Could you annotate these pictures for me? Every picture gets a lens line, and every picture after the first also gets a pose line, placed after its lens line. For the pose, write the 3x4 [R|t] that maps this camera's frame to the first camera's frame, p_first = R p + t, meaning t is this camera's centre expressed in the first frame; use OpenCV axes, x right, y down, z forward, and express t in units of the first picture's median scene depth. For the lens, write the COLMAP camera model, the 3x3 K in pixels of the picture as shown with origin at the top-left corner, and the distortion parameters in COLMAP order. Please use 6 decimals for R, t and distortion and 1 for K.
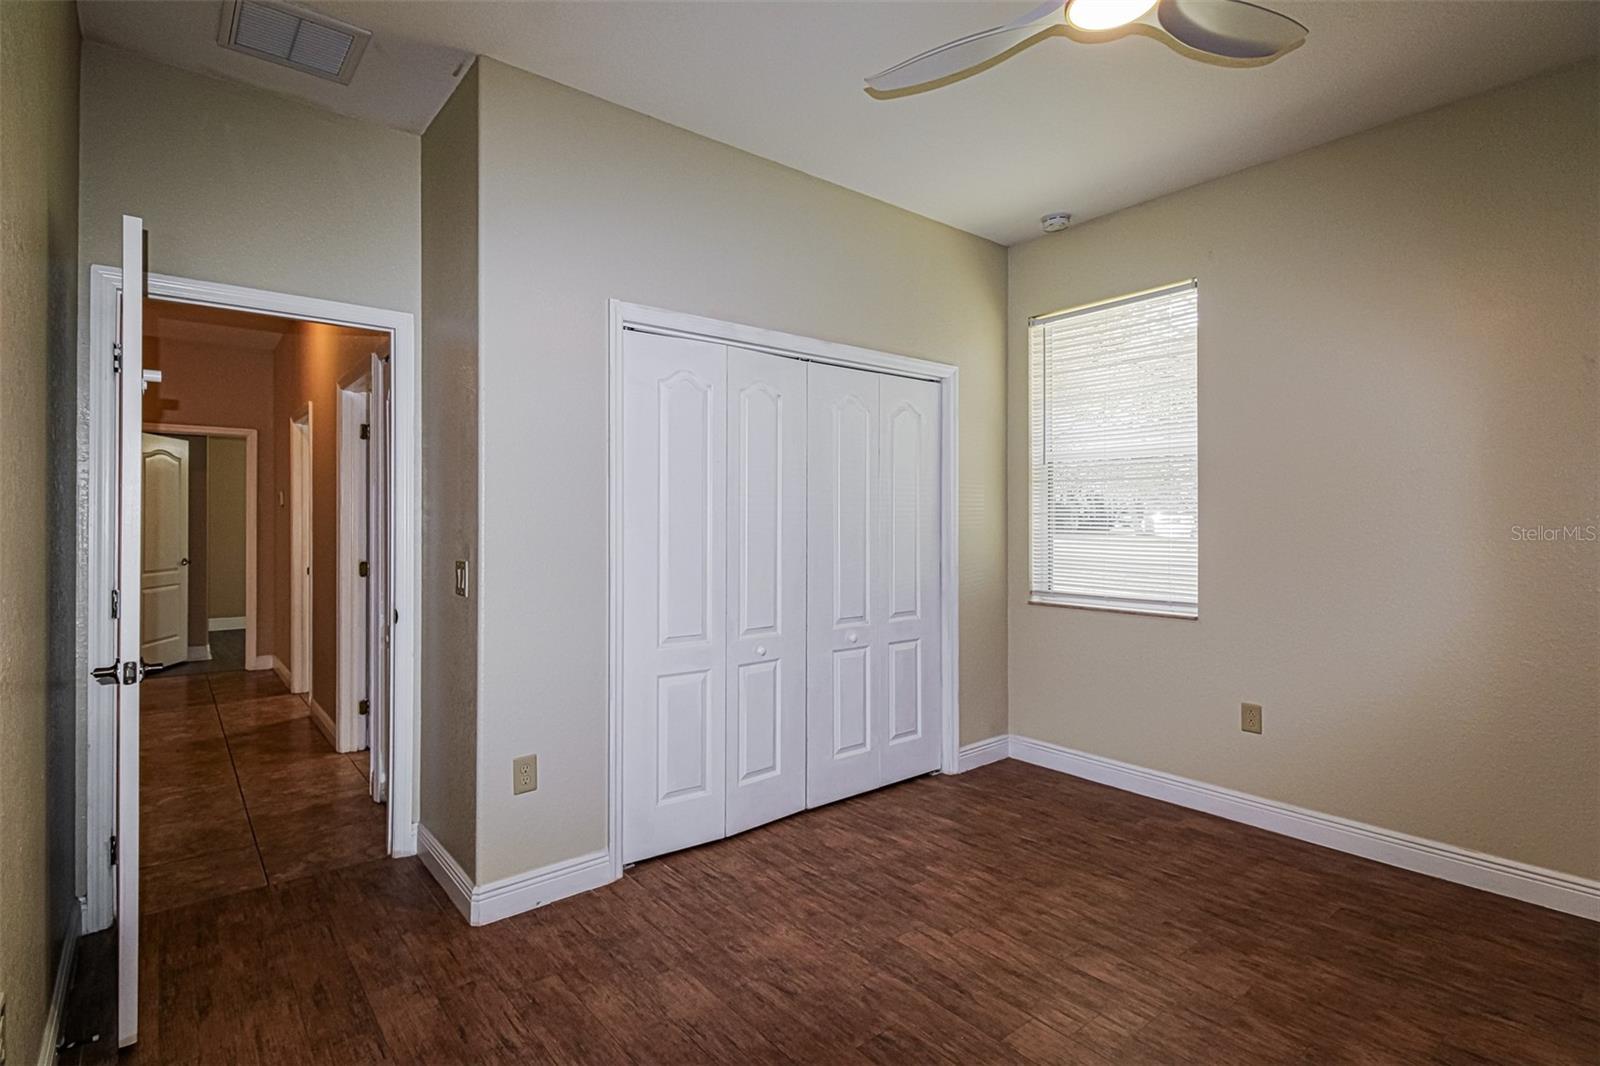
lens RADIAL K [[778.5, 0, 790.8], [0, 778.5, 534.9], [0, 0, 1]] dist [0.000350, -0.000800]
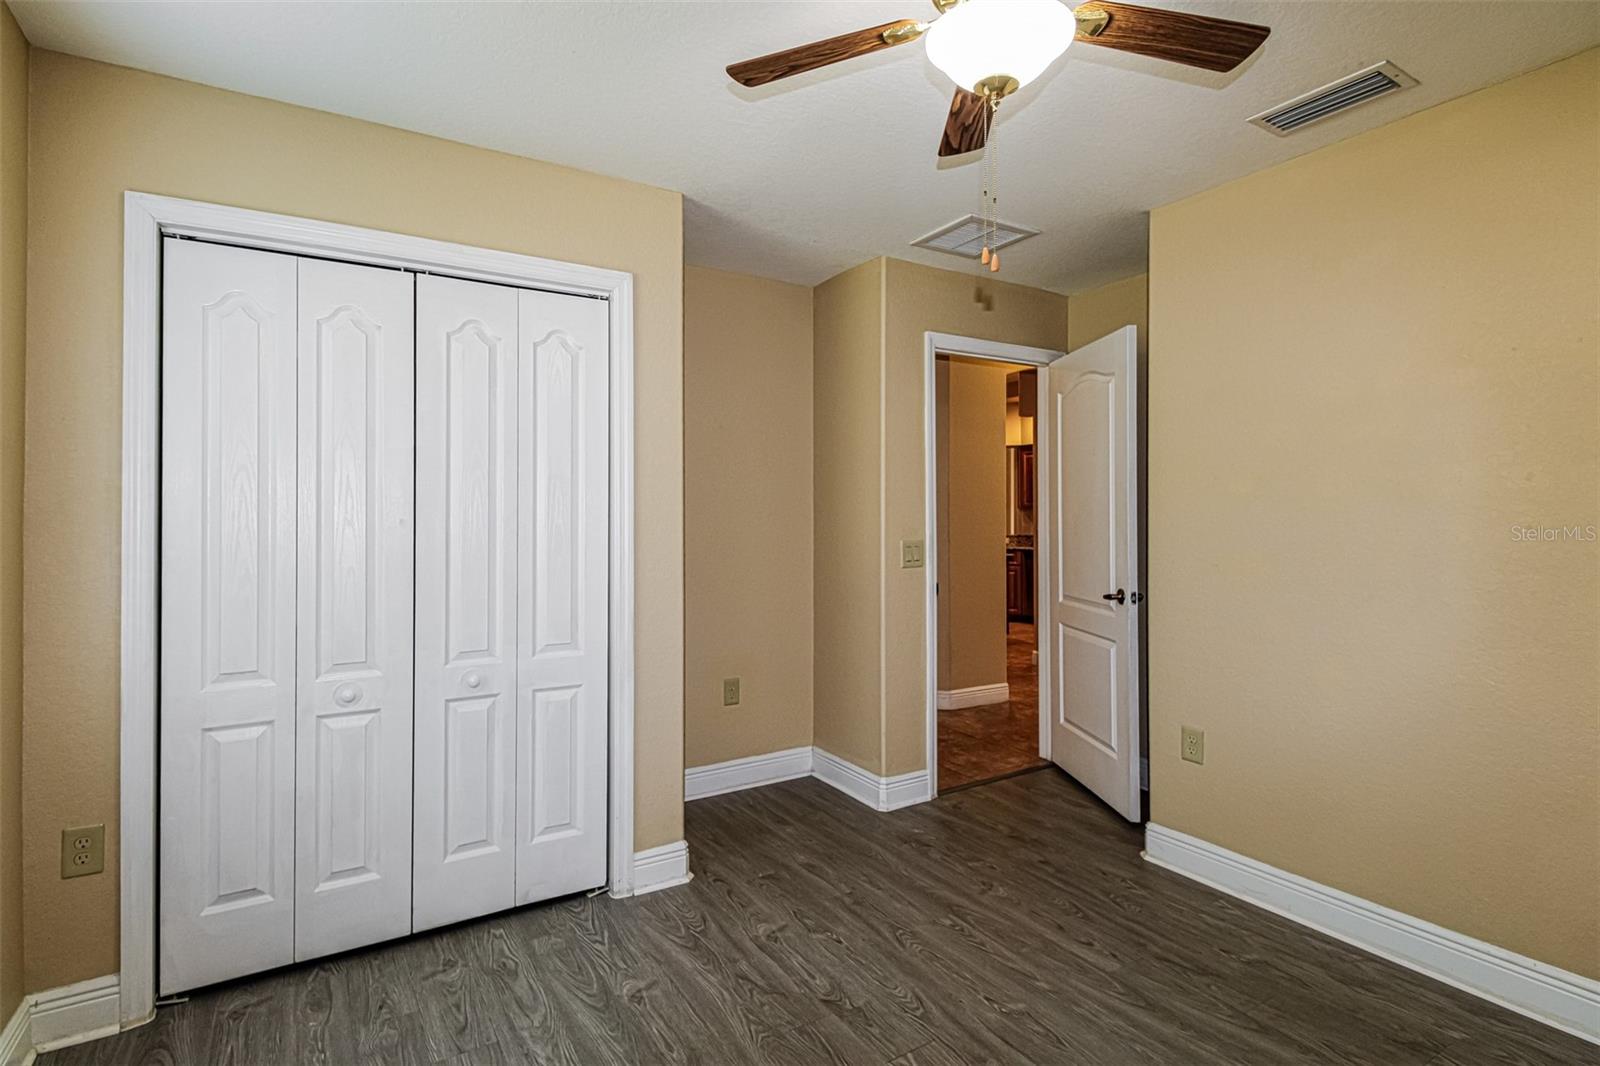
lens RADIAL K [[778.5, 0, 790.8], [0, 778.5, 534.9], [0, 0, 1]] dist [0.000350, -0.000800]
pose [[0.992520, 0.002792, -0.122051, 0.412865], [-0.000924, 0.999882, 0.015352, -0.006310], [0.122079, -0.015125, 0.992405, 0.350594]]
